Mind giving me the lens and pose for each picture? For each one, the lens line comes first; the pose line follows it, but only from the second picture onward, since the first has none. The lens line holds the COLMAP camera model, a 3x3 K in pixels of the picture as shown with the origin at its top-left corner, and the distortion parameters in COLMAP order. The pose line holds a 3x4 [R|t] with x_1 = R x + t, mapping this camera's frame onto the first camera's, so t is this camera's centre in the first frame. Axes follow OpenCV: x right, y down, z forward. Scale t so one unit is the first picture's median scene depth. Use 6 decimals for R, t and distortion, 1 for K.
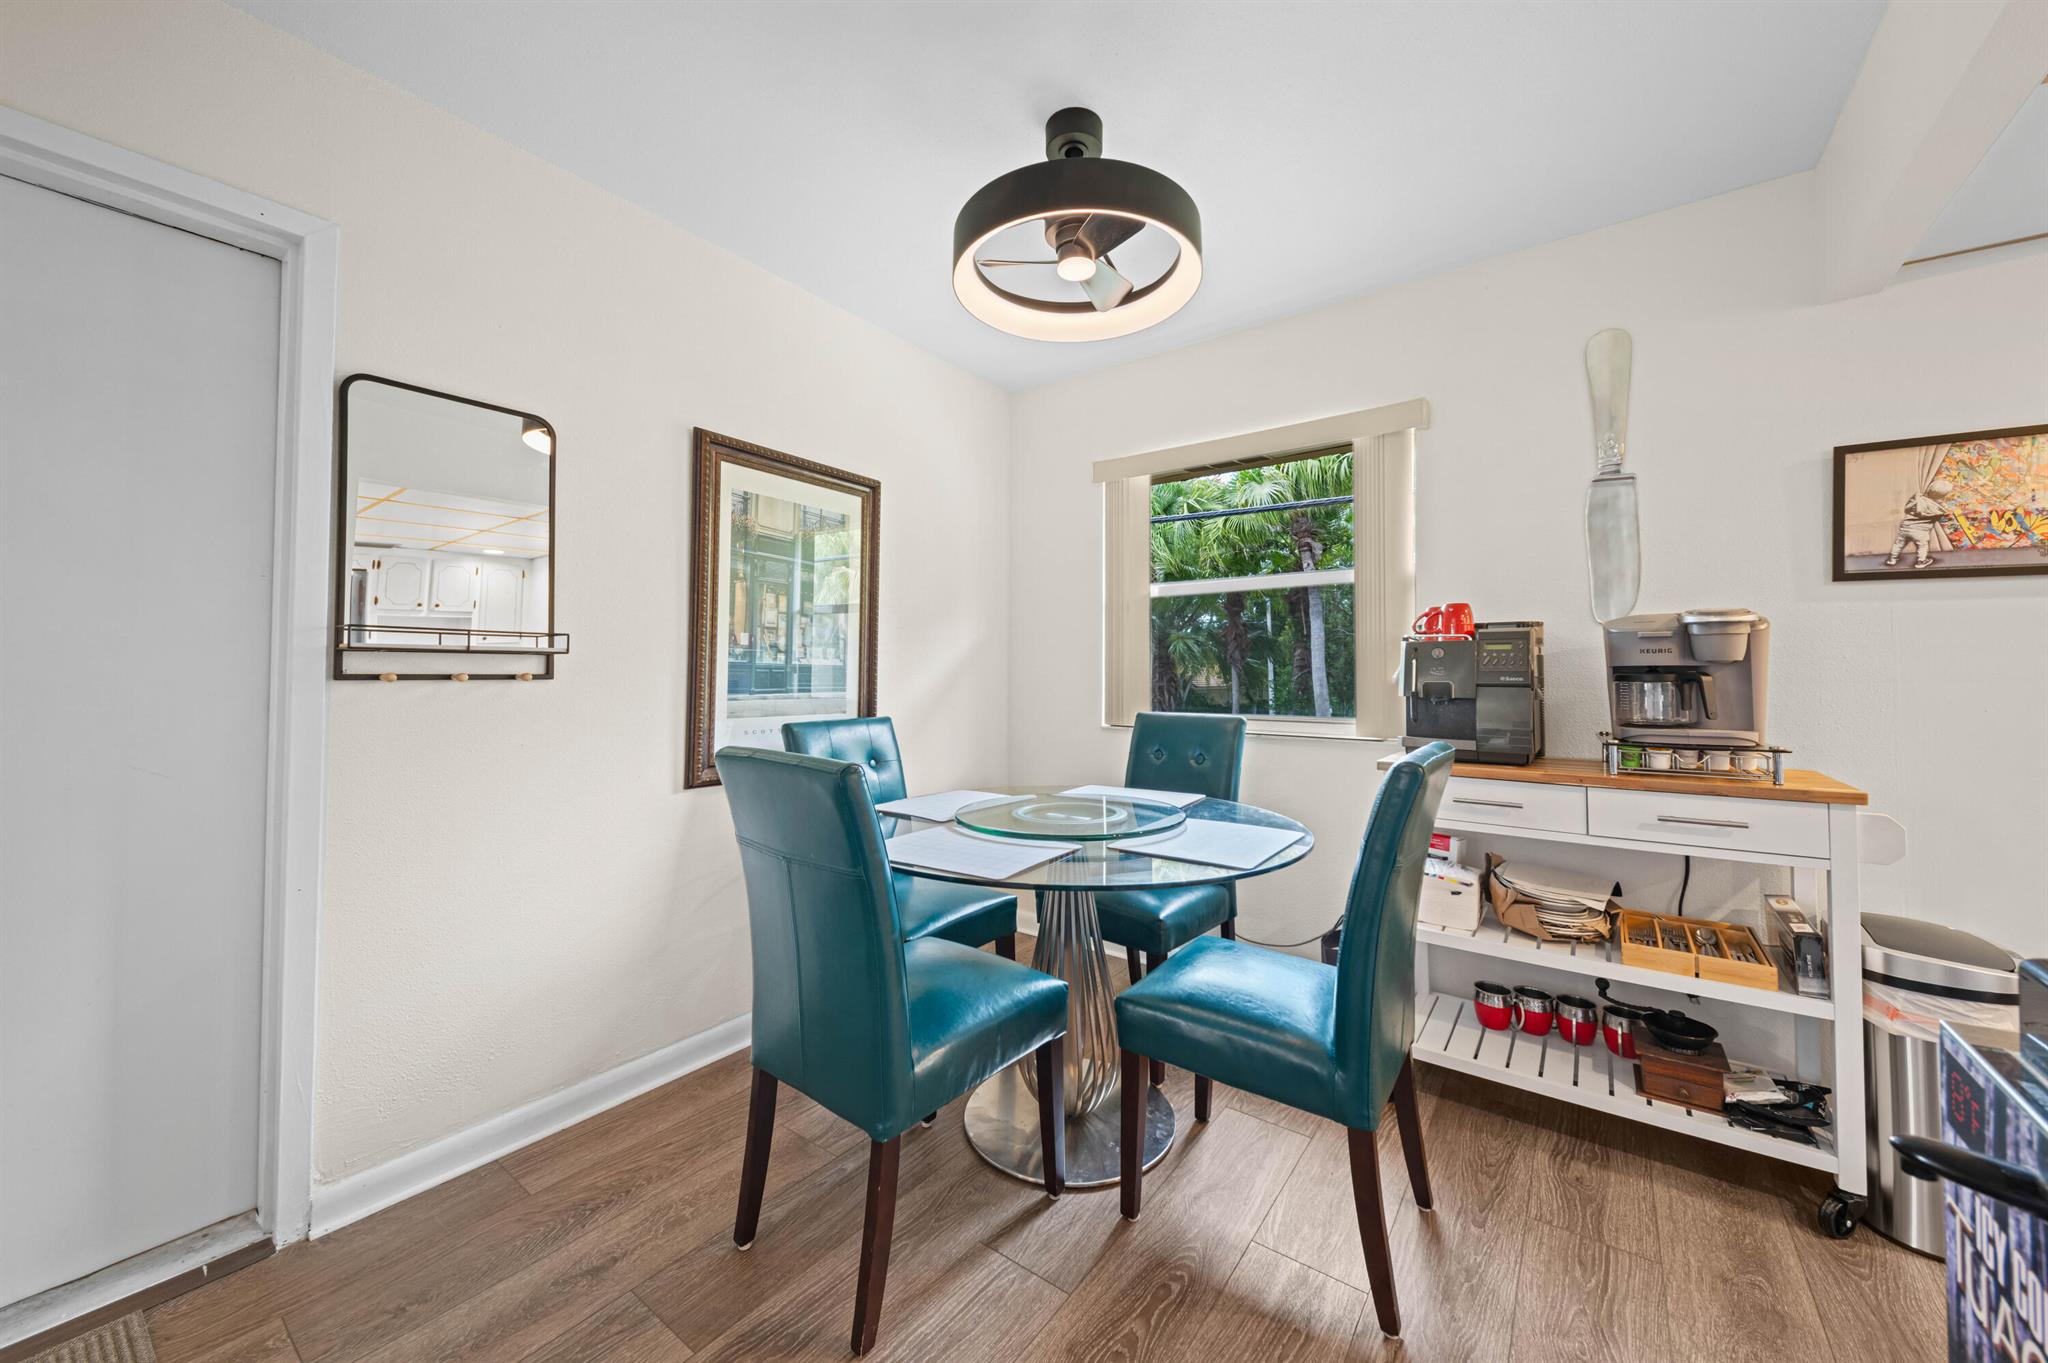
lens RADIAL K [[744.3, 0, 1034.2], [0, 744.3, 656.4], [0, 0, 1]] dist [-0.000154, -0.000299]
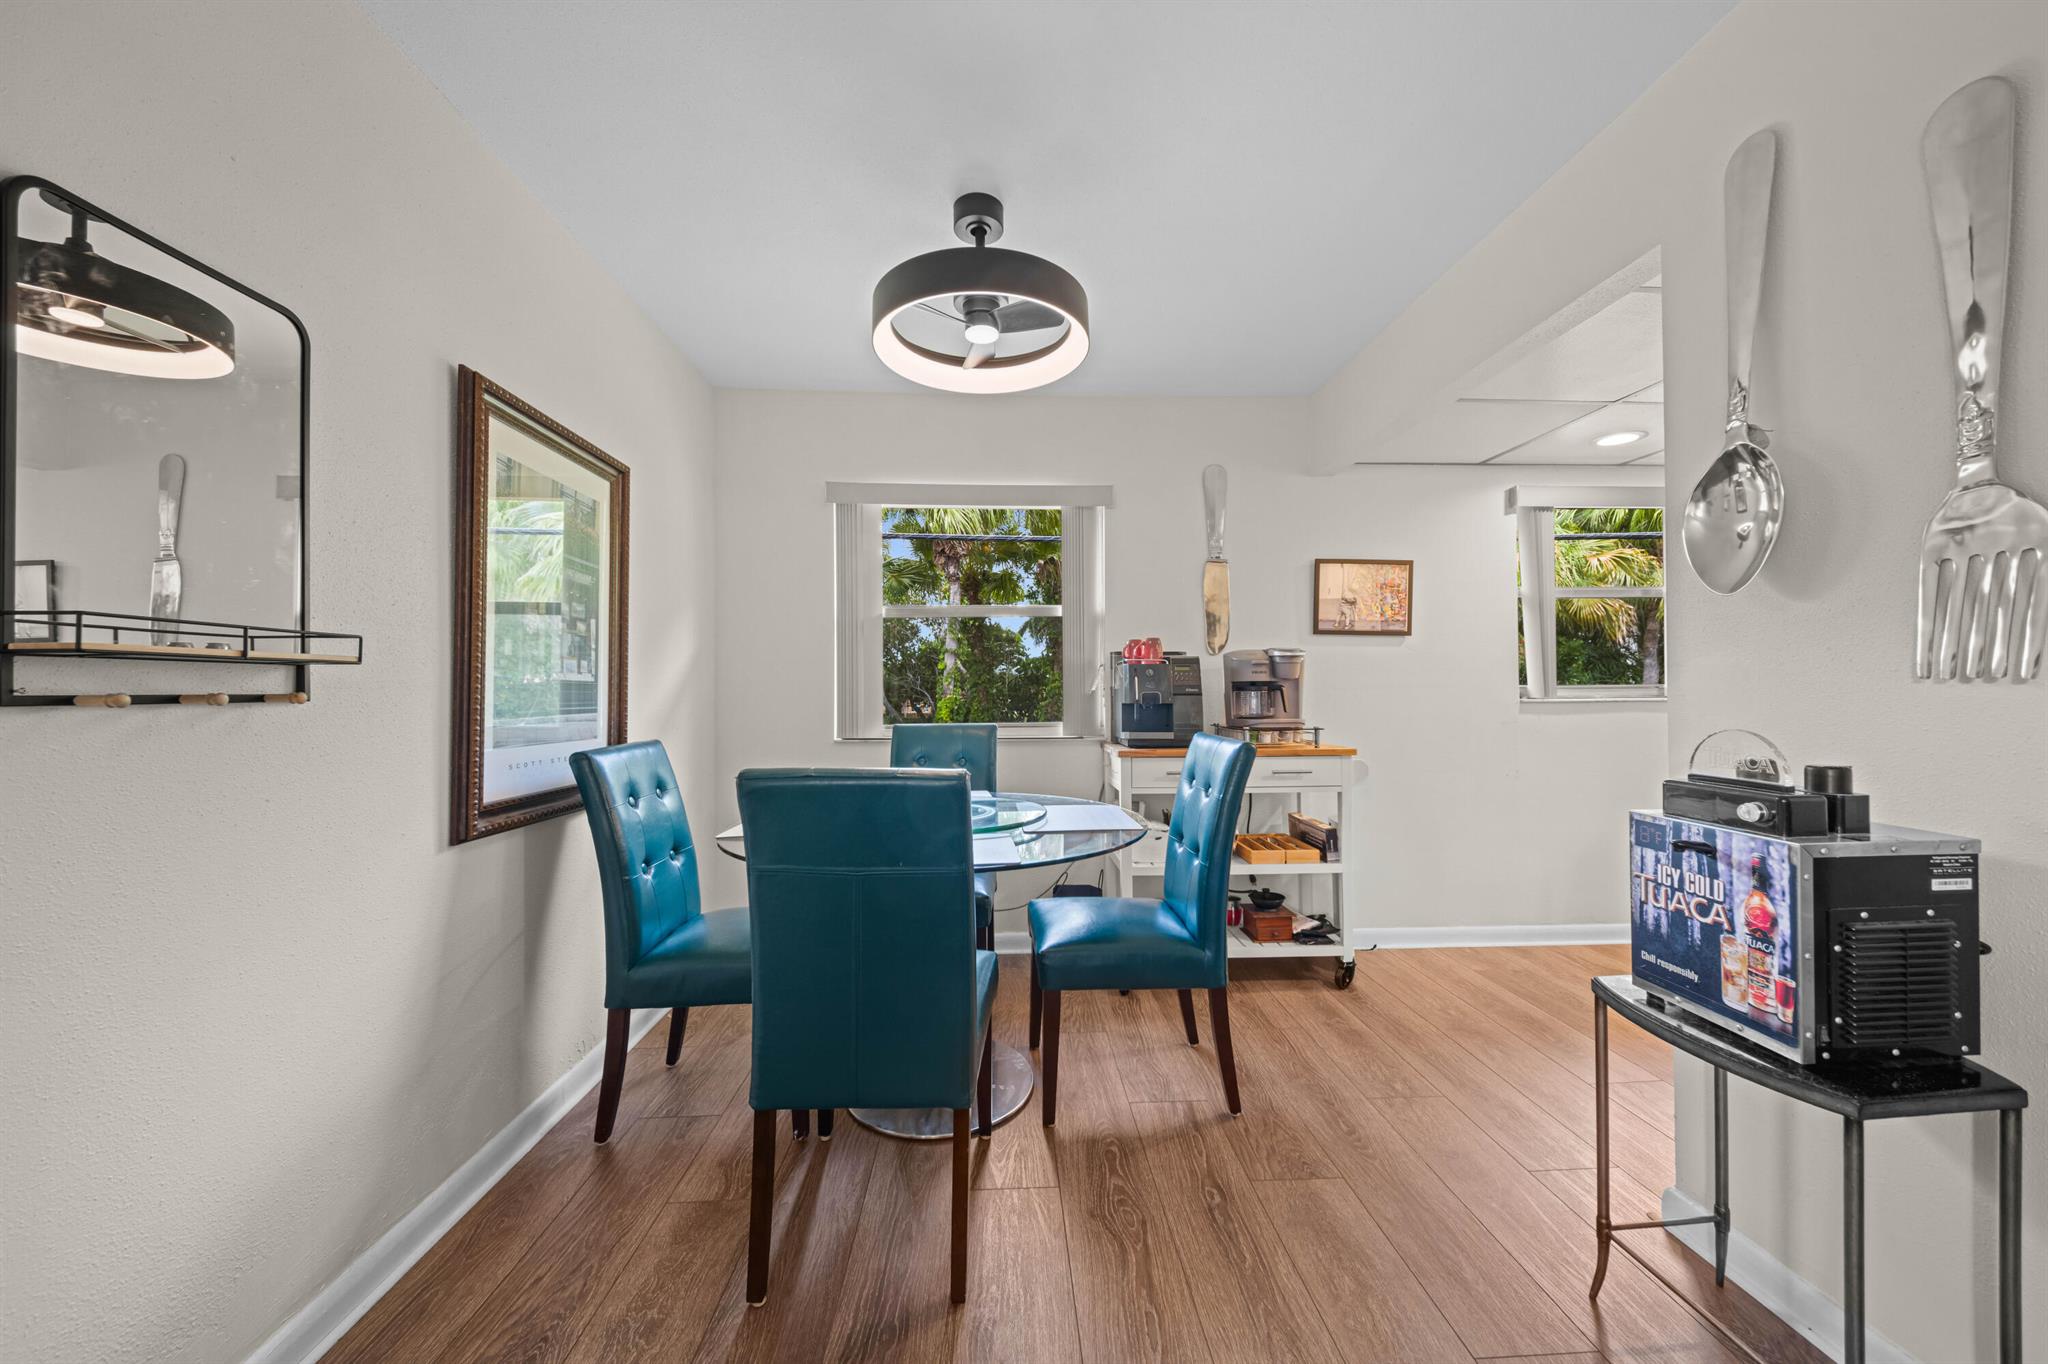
lens RADIAL K [[735.5, 0, 1024.0], [0, 735.5, 682.0], [0, 0, 1]] dist [-0.000312, -0.000133]
pose [[0.776165, -0.000655, 0.630530, -0.580767], [-0.008039, 0.999908, 0.010934, 0.000767], [-0.630479, -0.013556, 0.776088, 0.071417]]
